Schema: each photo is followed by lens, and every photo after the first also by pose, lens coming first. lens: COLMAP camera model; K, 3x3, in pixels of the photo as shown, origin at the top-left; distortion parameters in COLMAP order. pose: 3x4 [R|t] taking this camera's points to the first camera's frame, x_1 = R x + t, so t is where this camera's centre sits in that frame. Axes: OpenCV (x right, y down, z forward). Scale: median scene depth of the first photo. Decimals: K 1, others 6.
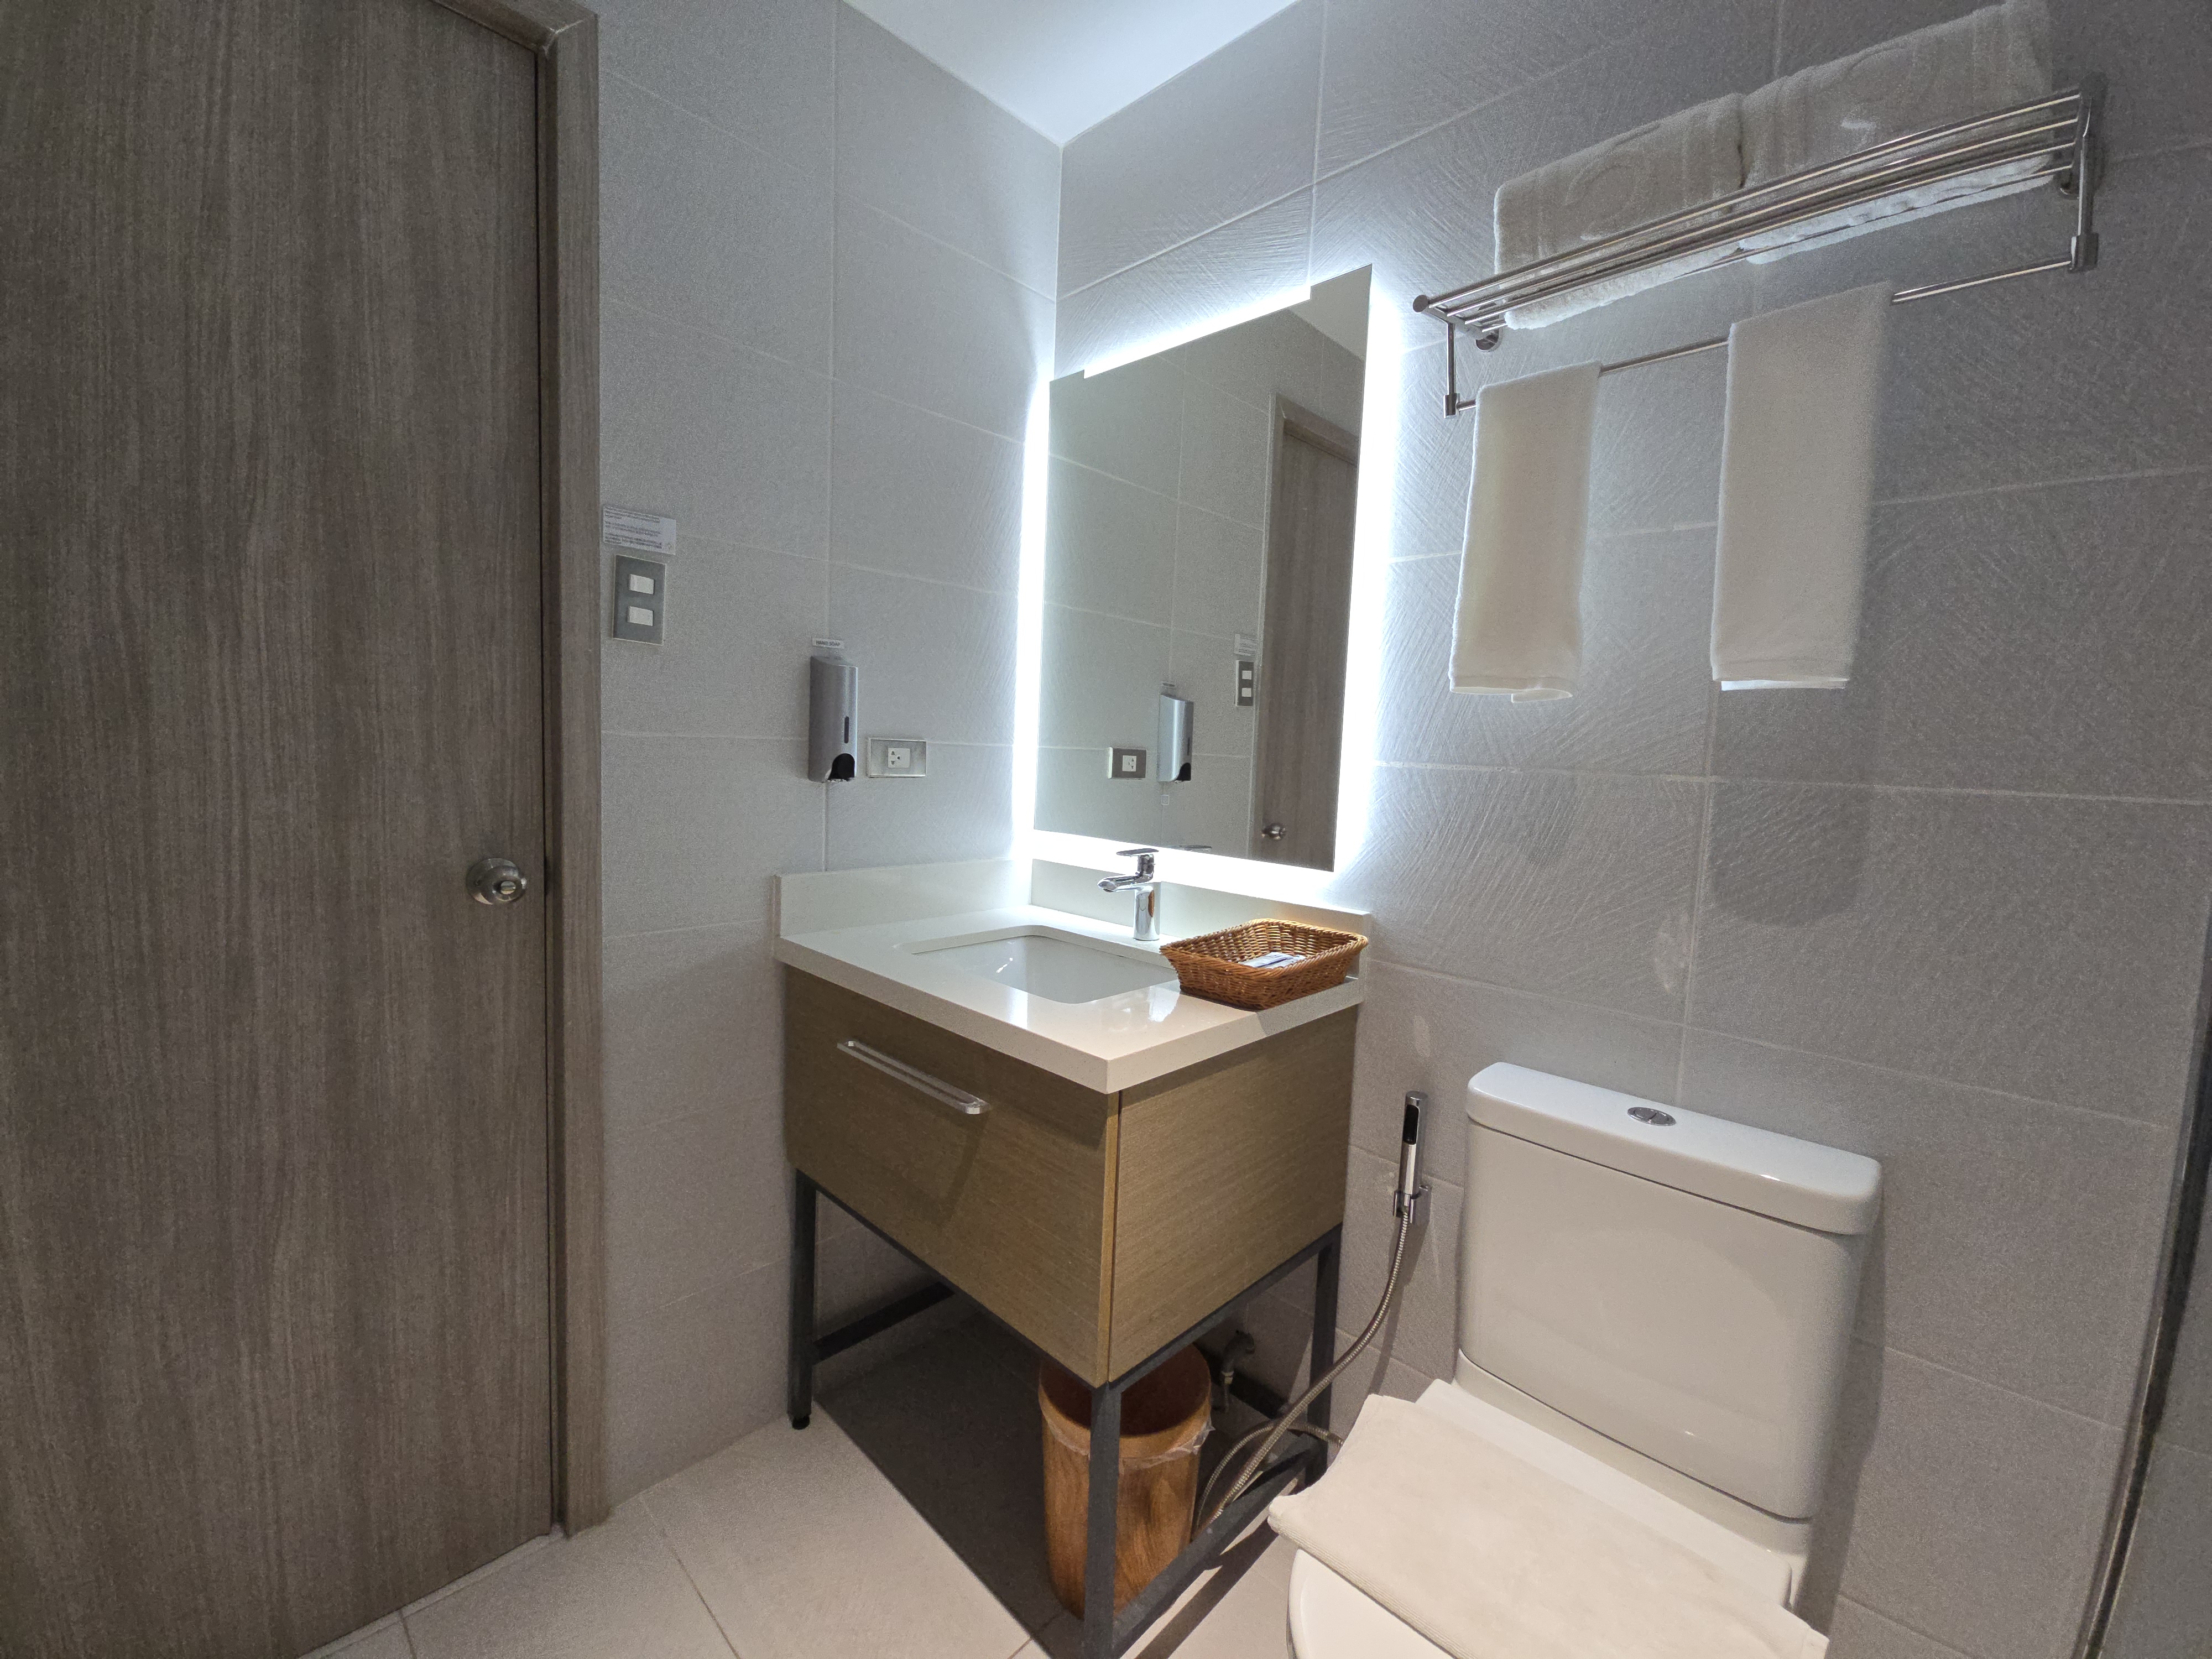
lens RADIAL K [[901.8, 0, 1103.0], [0, 901.8, 827.0], [0, 0, 1]] dist [0.000578, 0.000144]
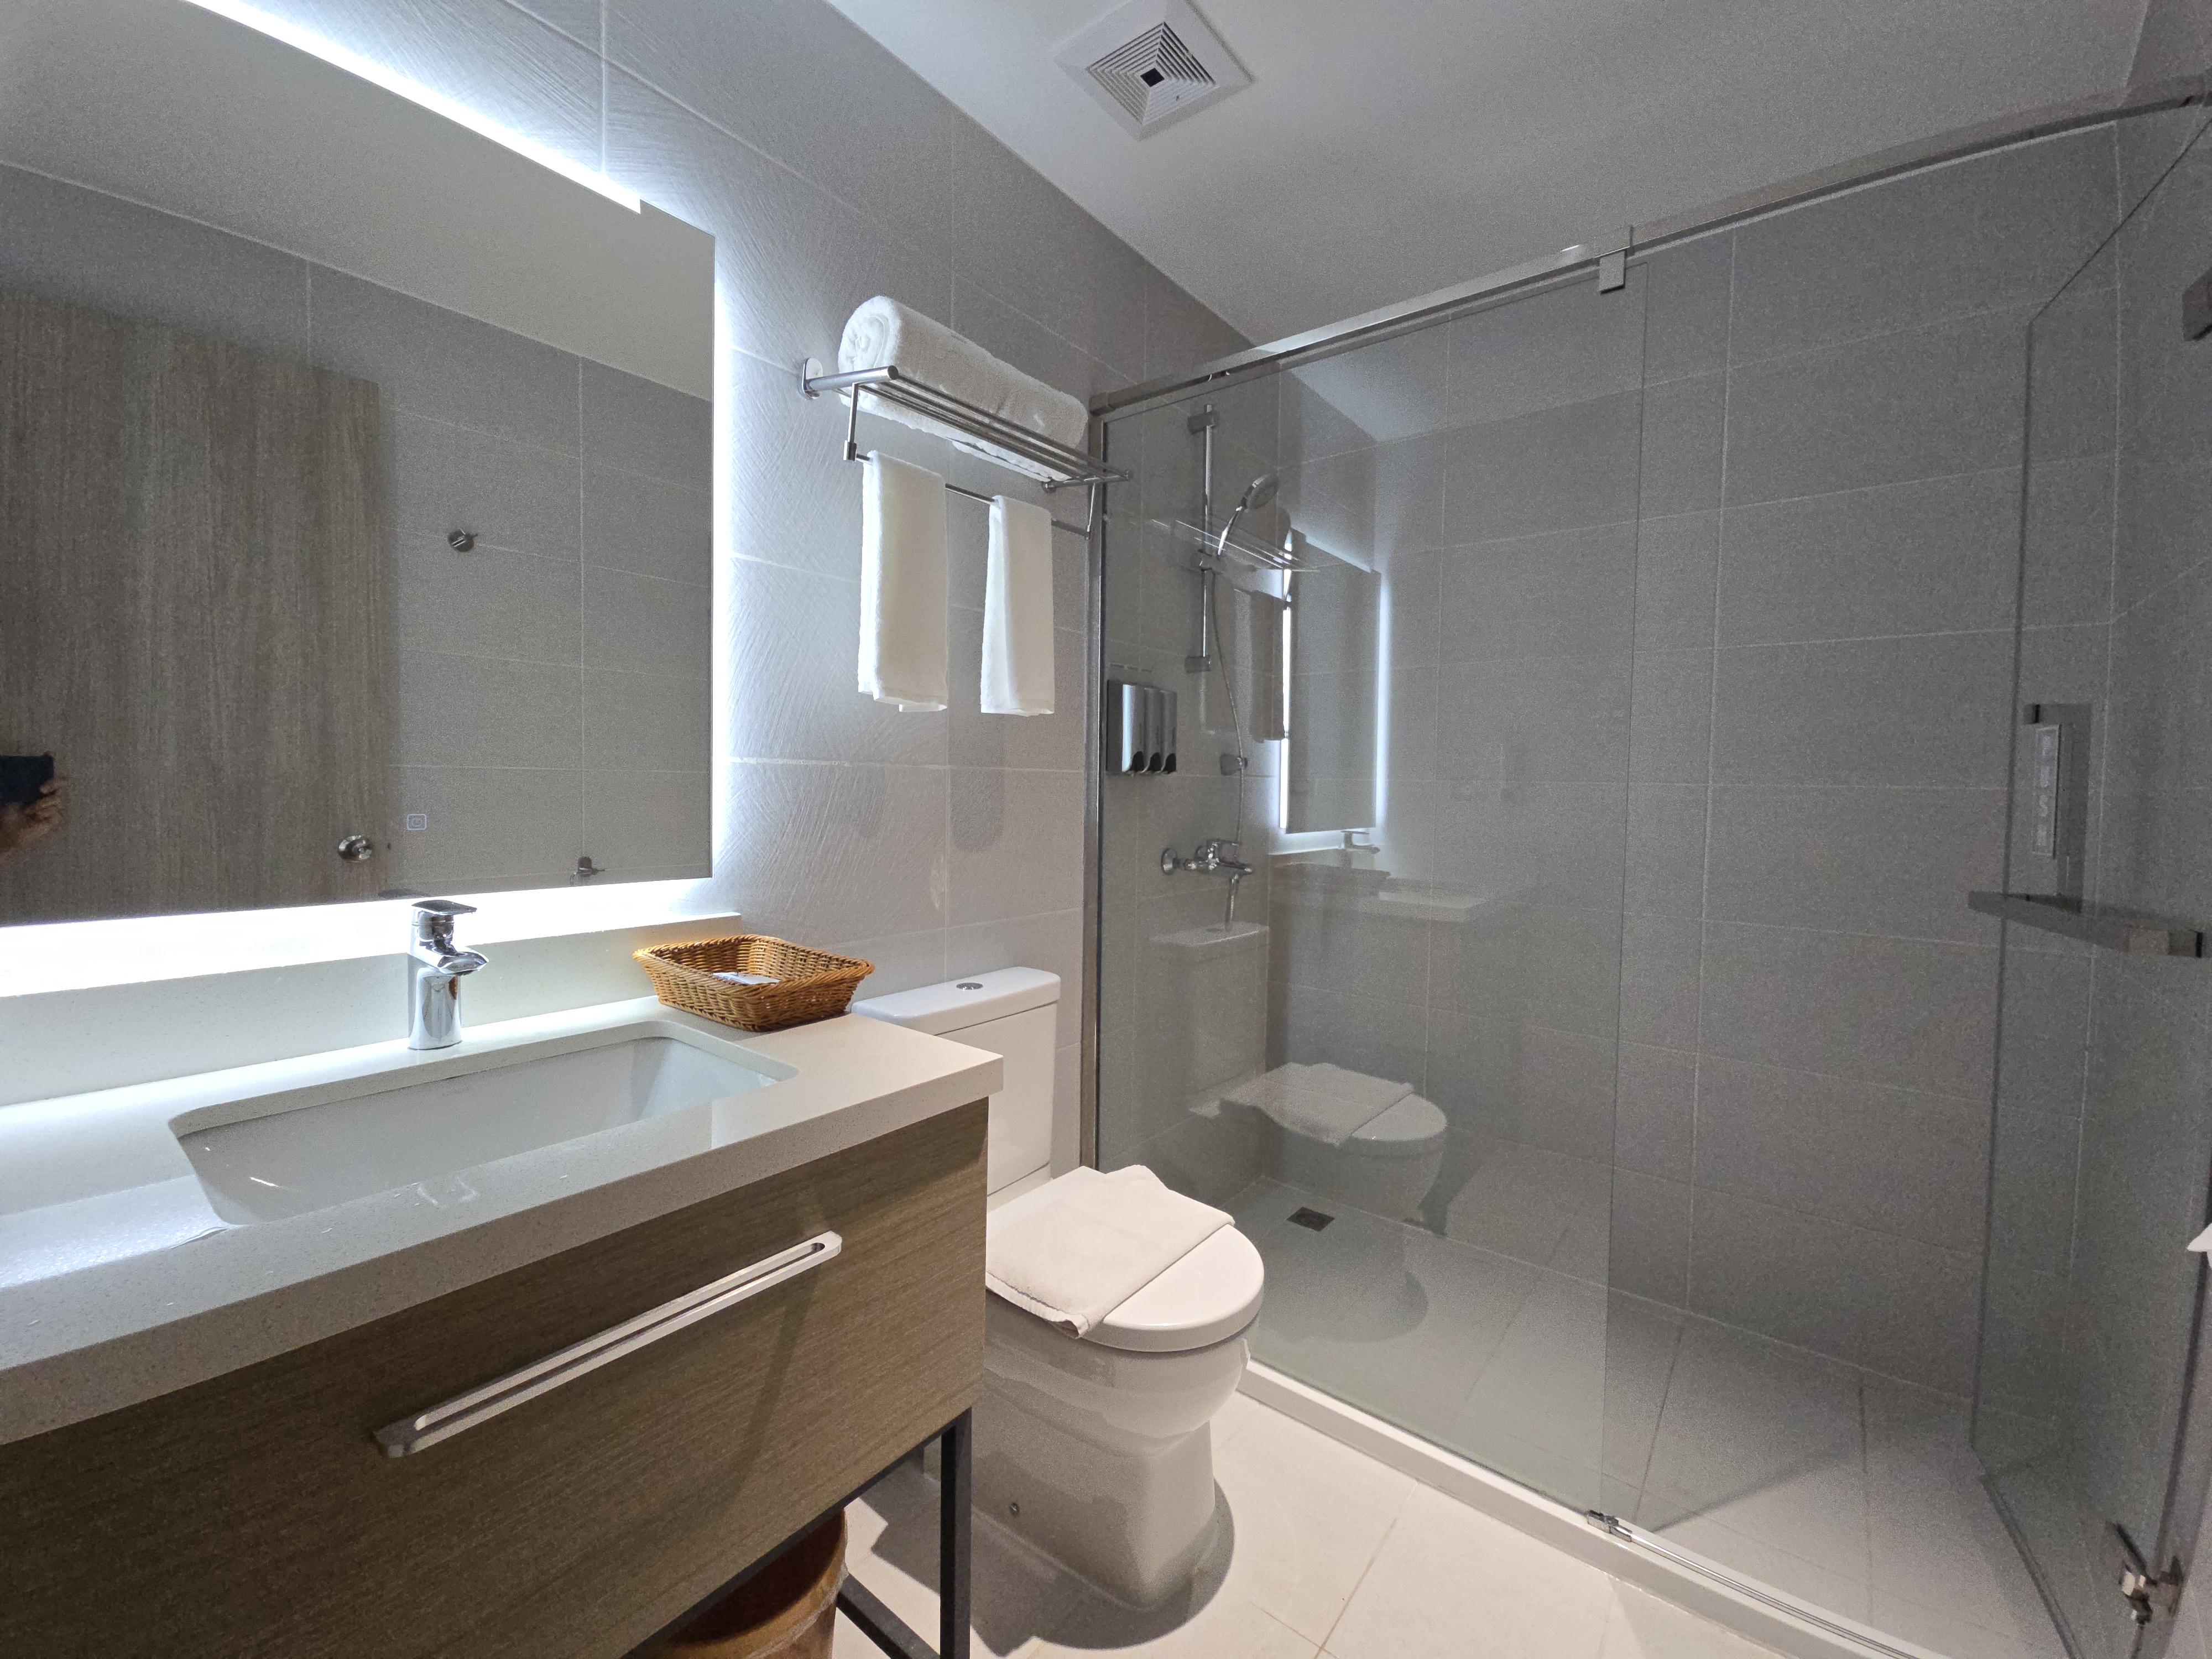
lens RADIAL K [[901.8, 0, 1105.2], [0, 901.8, 829.4], [0, 0, 1]] dist [0.000578, 0.000144]
pose [[-0.097818, -0.087767, 0.991327, -0.772161], [0.075790, 0.992554, 0.095354, -0.062430], [-0.992314, 0.084460, -0.090438, 0.751646]]
